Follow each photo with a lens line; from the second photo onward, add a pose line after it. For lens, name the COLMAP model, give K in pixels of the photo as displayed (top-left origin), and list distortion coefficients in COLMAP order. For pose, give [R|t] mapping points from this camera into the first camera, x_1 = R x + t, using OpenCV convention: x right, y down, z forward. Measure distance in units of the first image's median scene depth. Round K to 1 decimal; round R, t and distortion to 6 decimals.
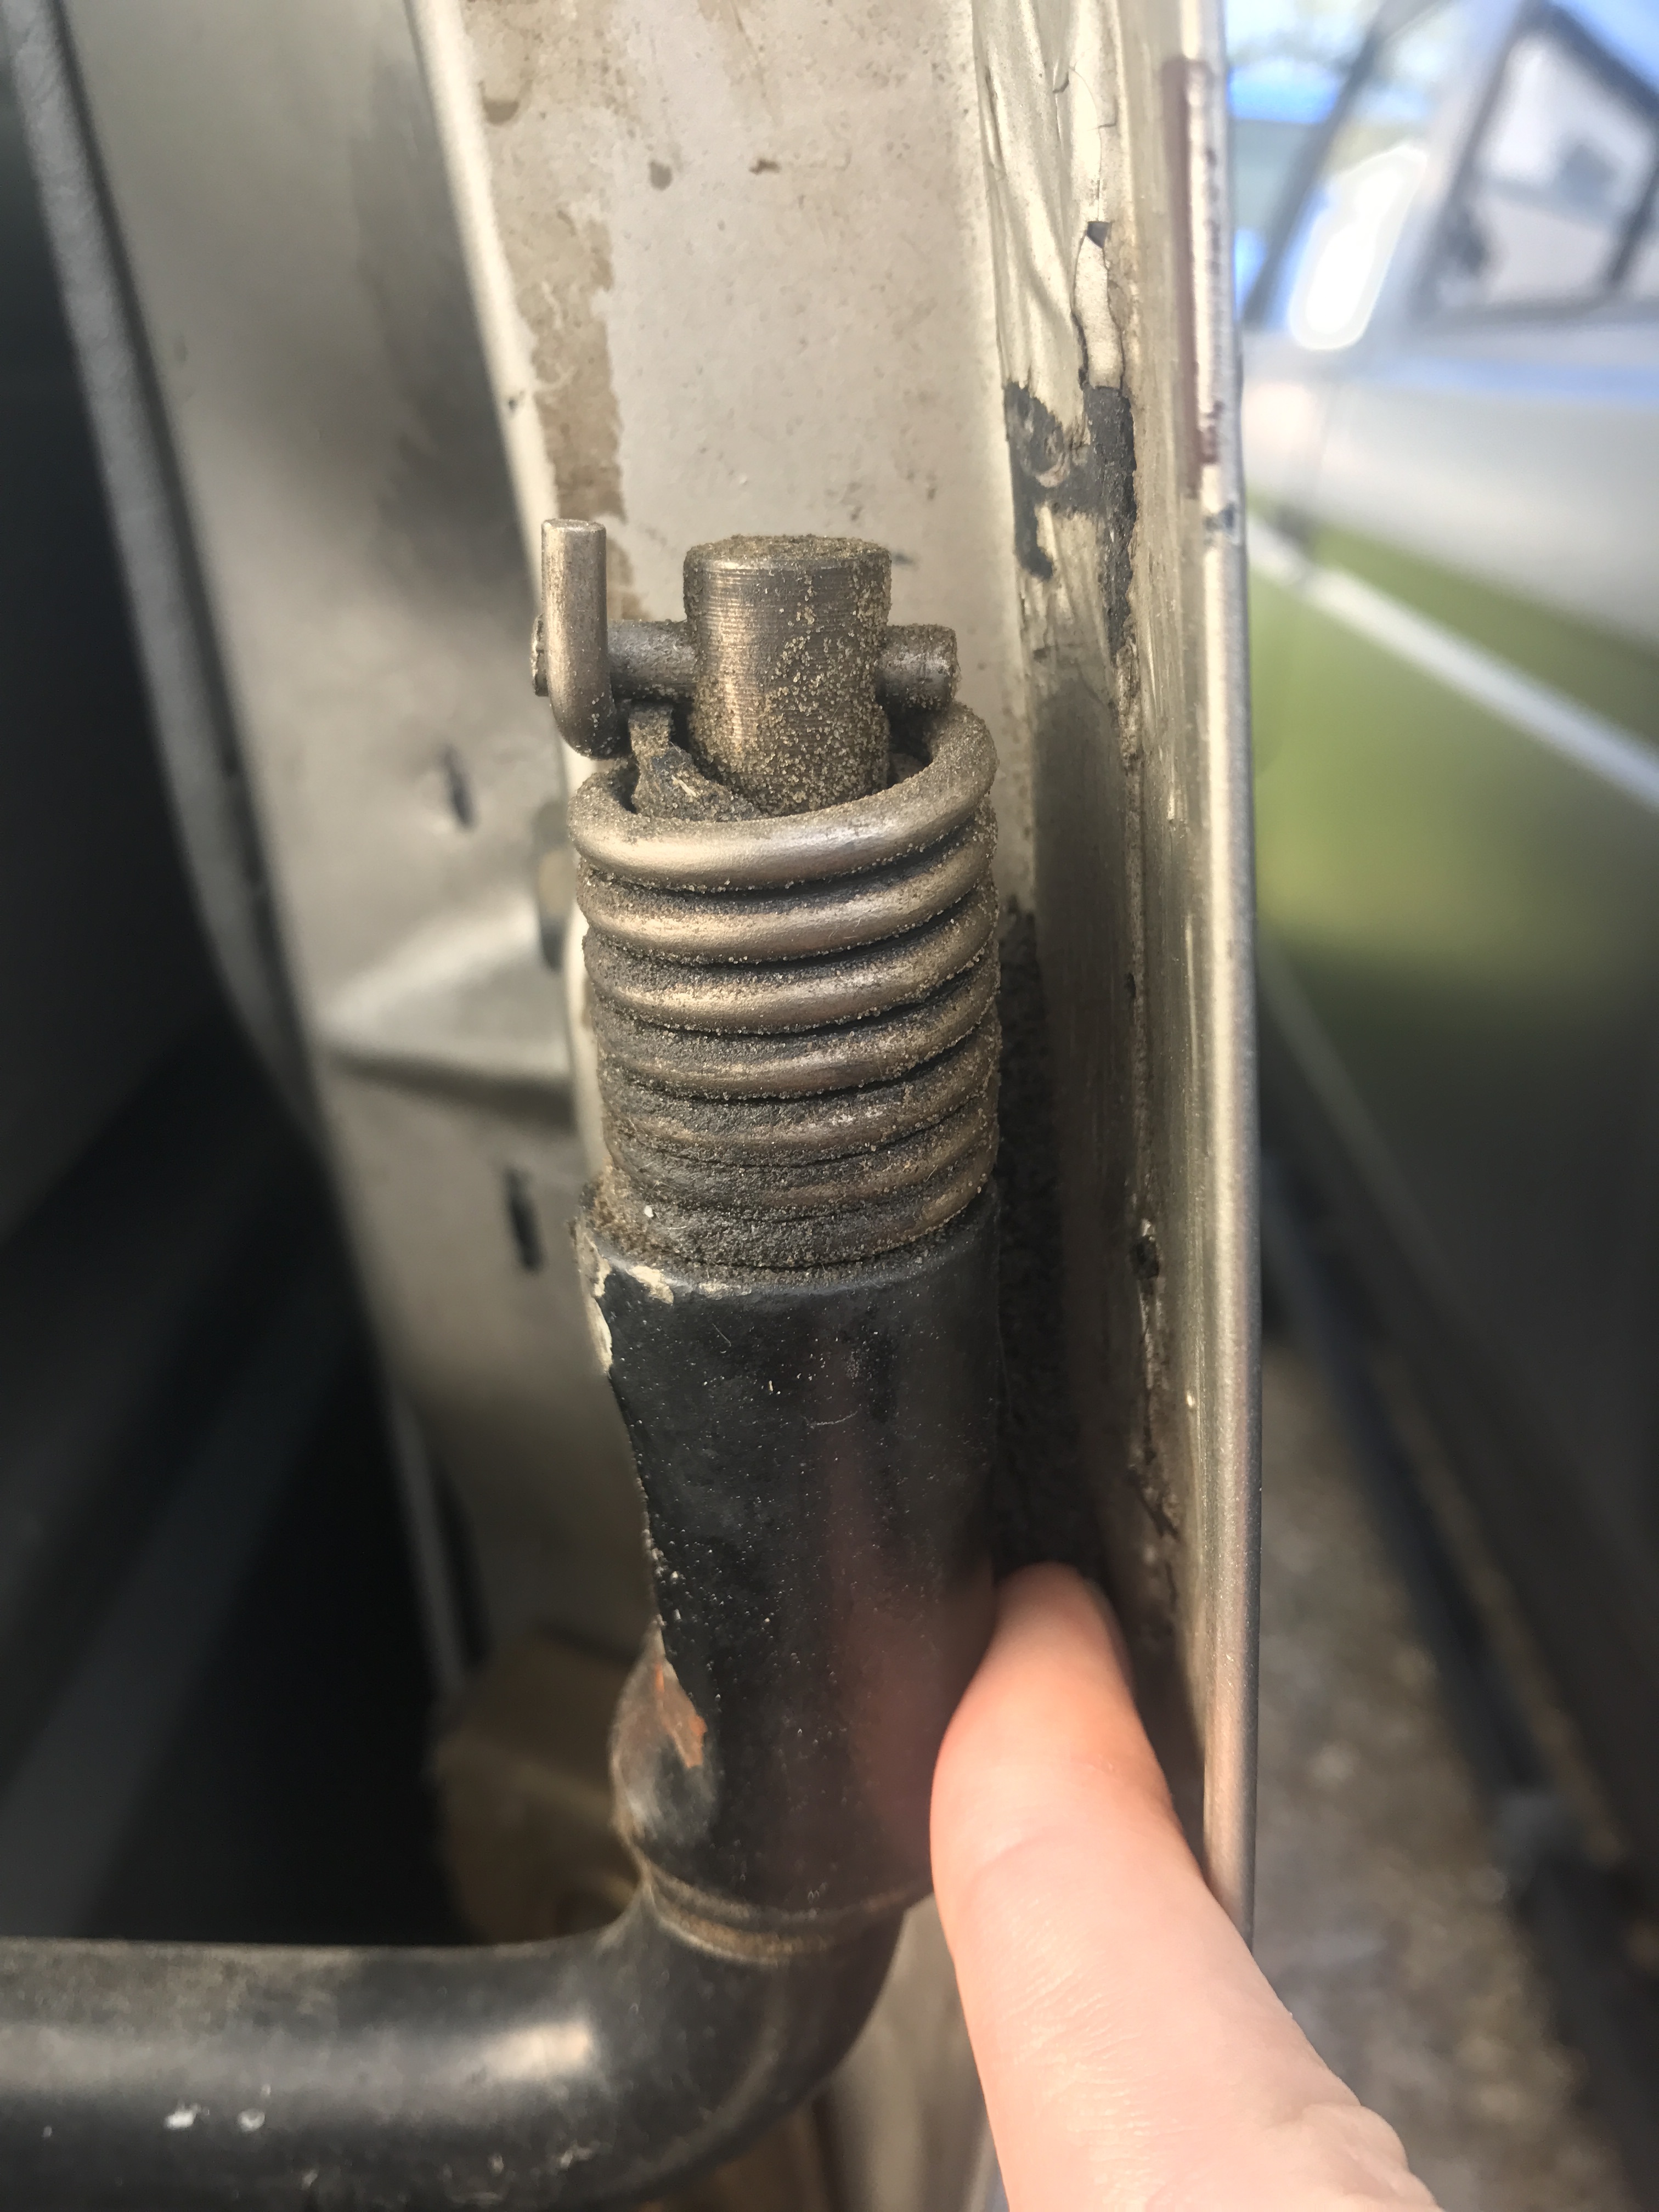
lens RADIAL K [[2098.5, 0, 829.5], [0, 2098.5, 1106.0], [0, 0, 1]] dist [0.018551, 0.011030]
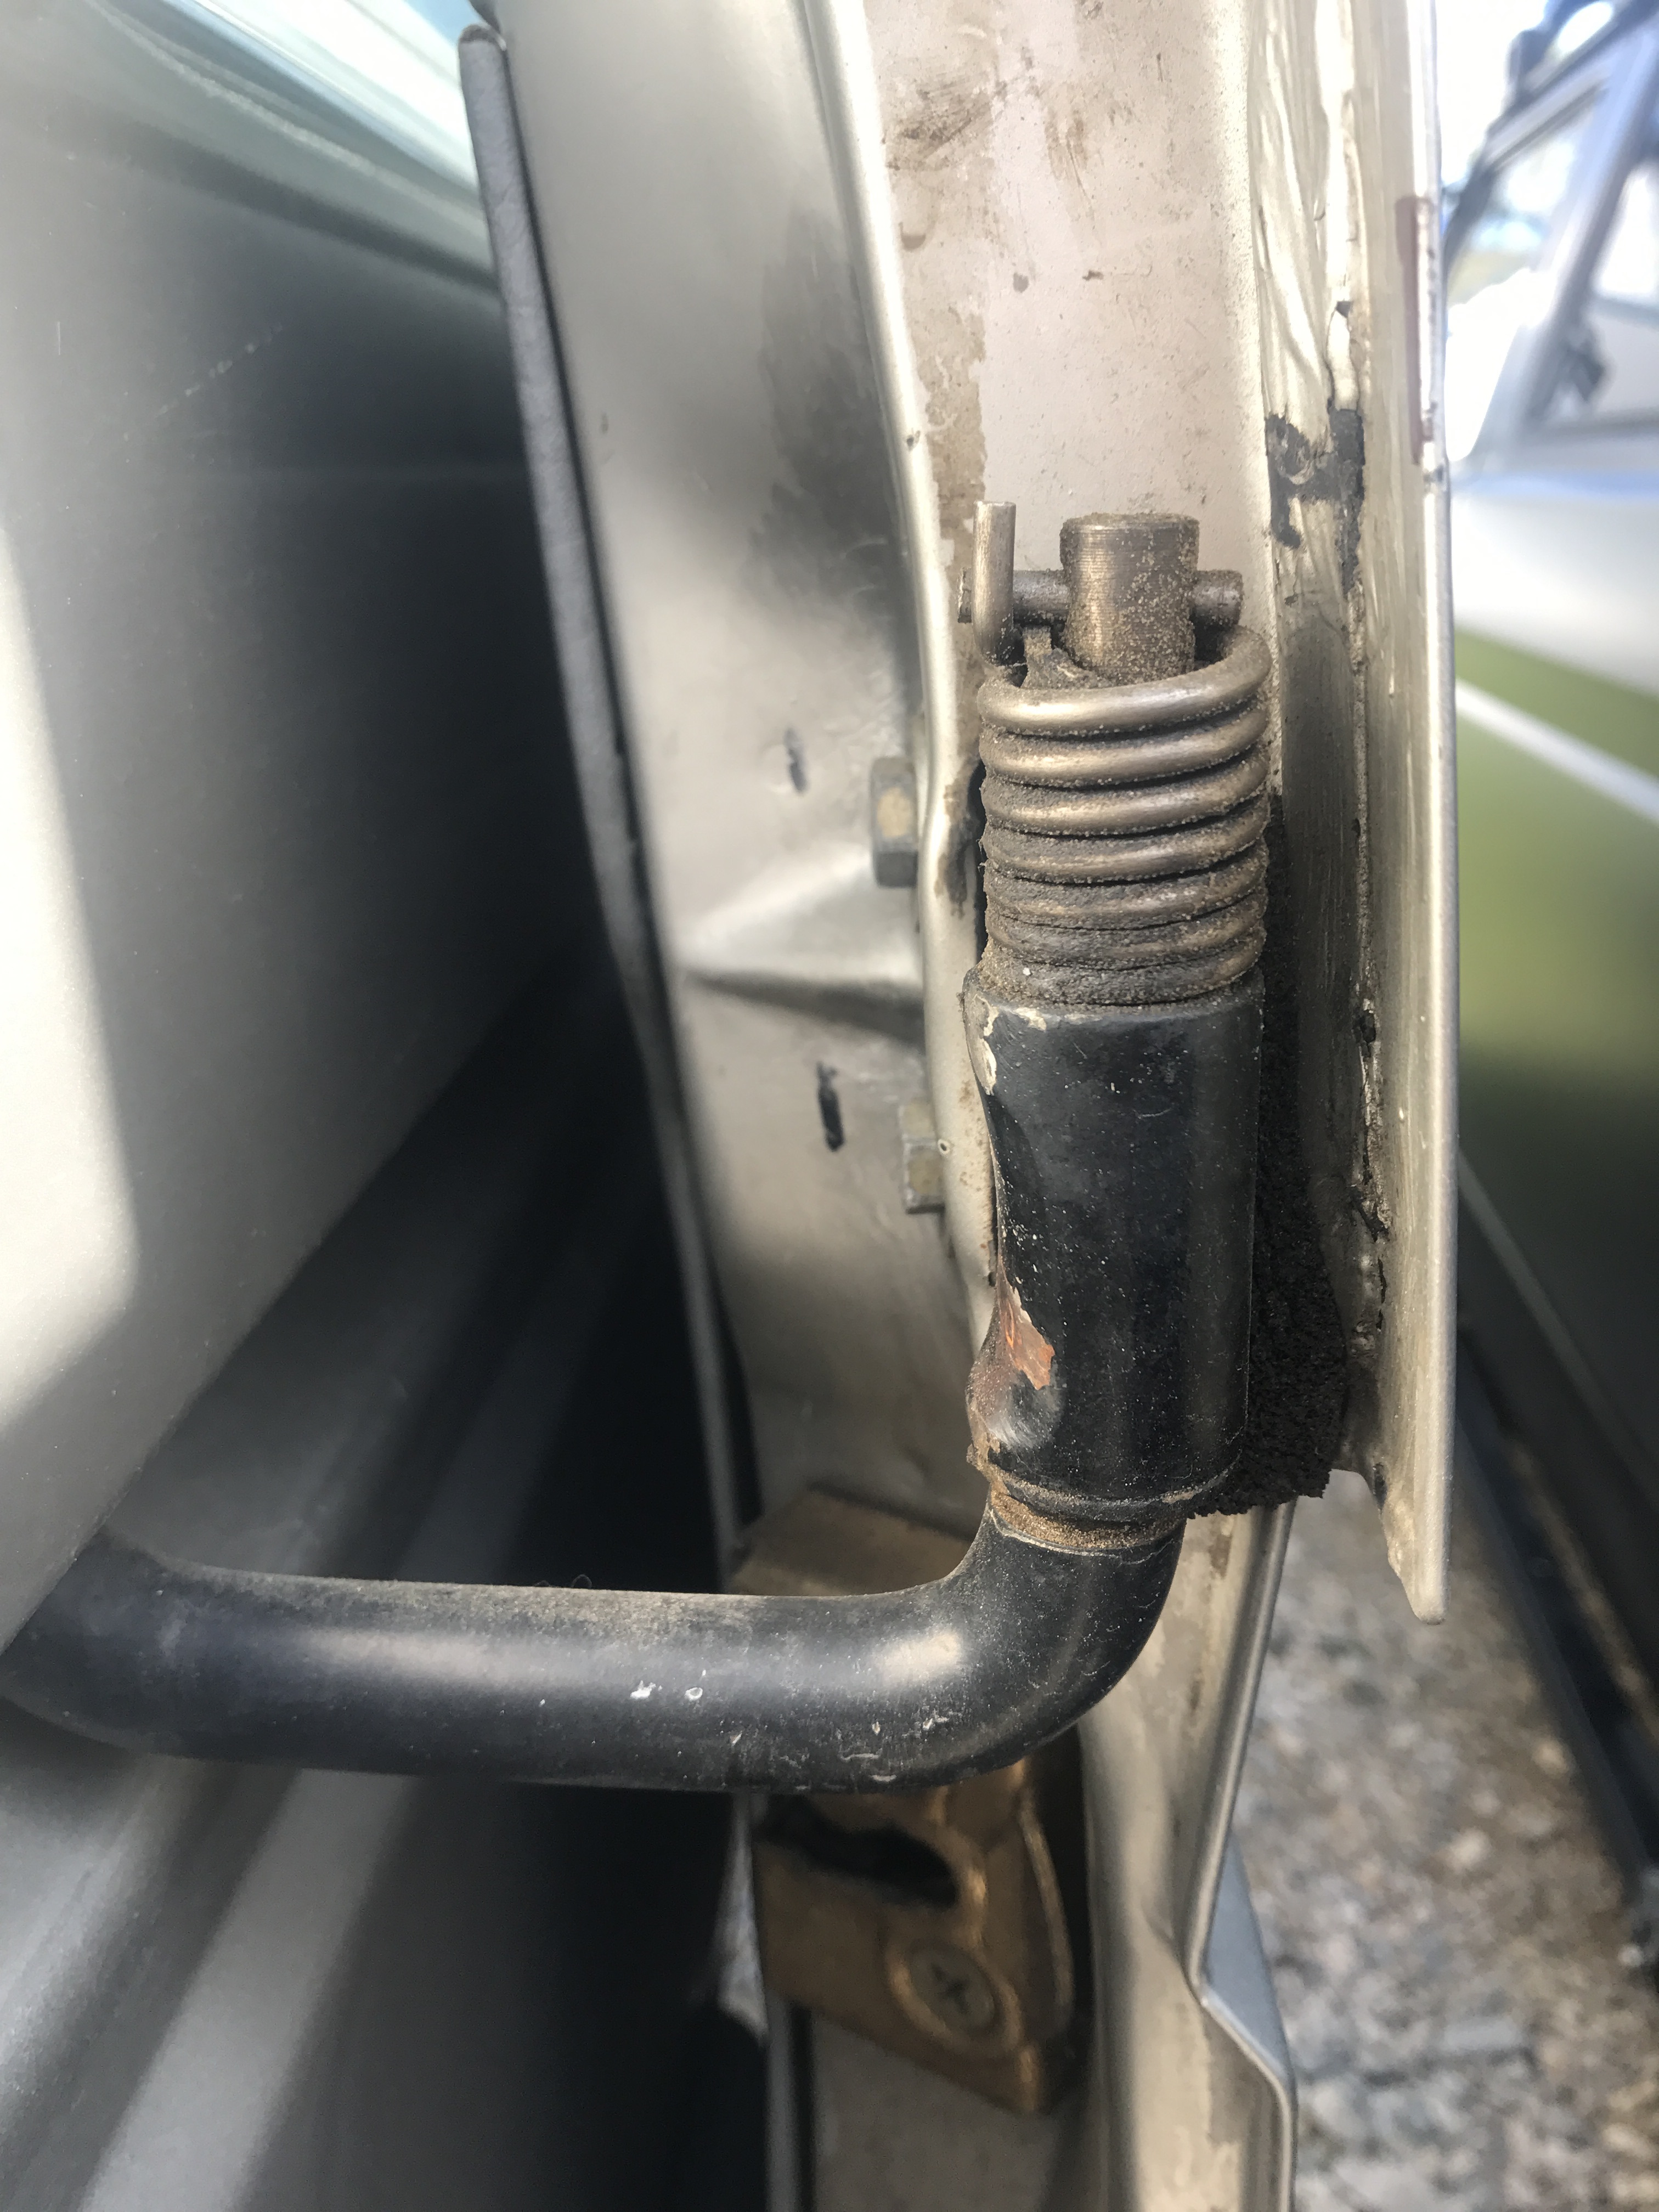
lens RADIAL K [[2157.0, 0, 829.5], [0, 2157.0, 1106.0], [0, 0, 1]] dist [0.084842, -0.146720]
pose [[0.999086, 0.002721, -0.042660, -0.156707], [-0.005746, 0.997462, -0.070962, 0.247408], [0.042359, 0.071142, 0.996566, -0.492282]]
